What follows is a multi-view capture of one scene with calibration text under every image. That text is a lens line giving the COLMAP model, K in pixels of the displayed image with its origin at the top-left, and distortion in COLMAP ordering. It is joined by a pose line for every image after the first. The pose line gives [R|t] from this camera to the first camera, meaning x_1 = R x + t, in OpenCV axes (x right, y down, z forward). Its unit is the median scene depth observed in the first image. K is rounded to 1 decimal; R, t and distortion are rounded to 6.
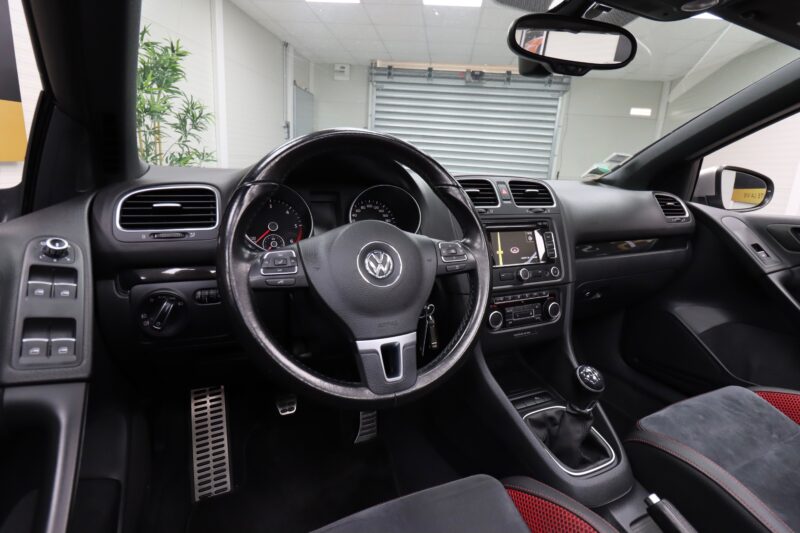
lens RADIAL K [[383.0, 0, 405.1], [0, 383.0, 259.4], [0, 0, 1]] dist [-0.017800, -0.000801]
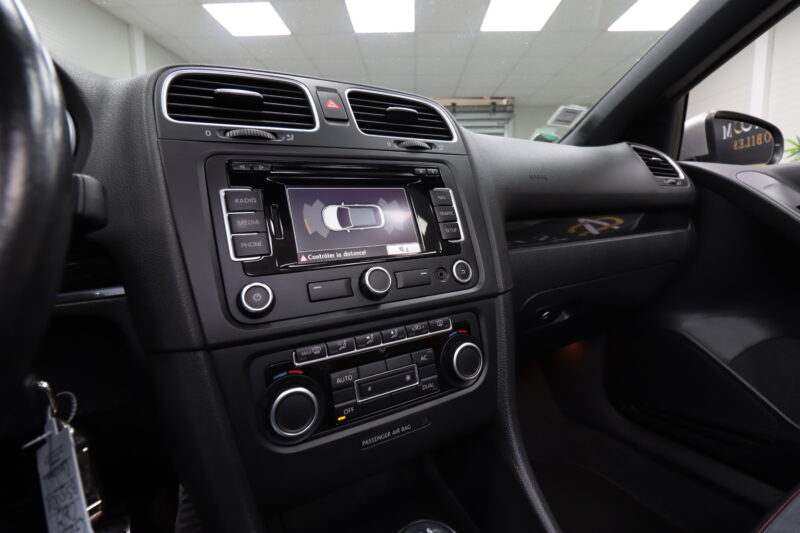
lens RADIAL K [[368.8, 0, 409.7], [0, 368.8, 258.0], [0, 0, 1]] dist [-0.002562, -0.009917]
pose [[0.992941, -0.083976, 0.083767, 0.284964], [0.092274, 0.990632, -0.100671, 0.051860], [-0.074528, 0.107689, 0.991387, 0.555118]]
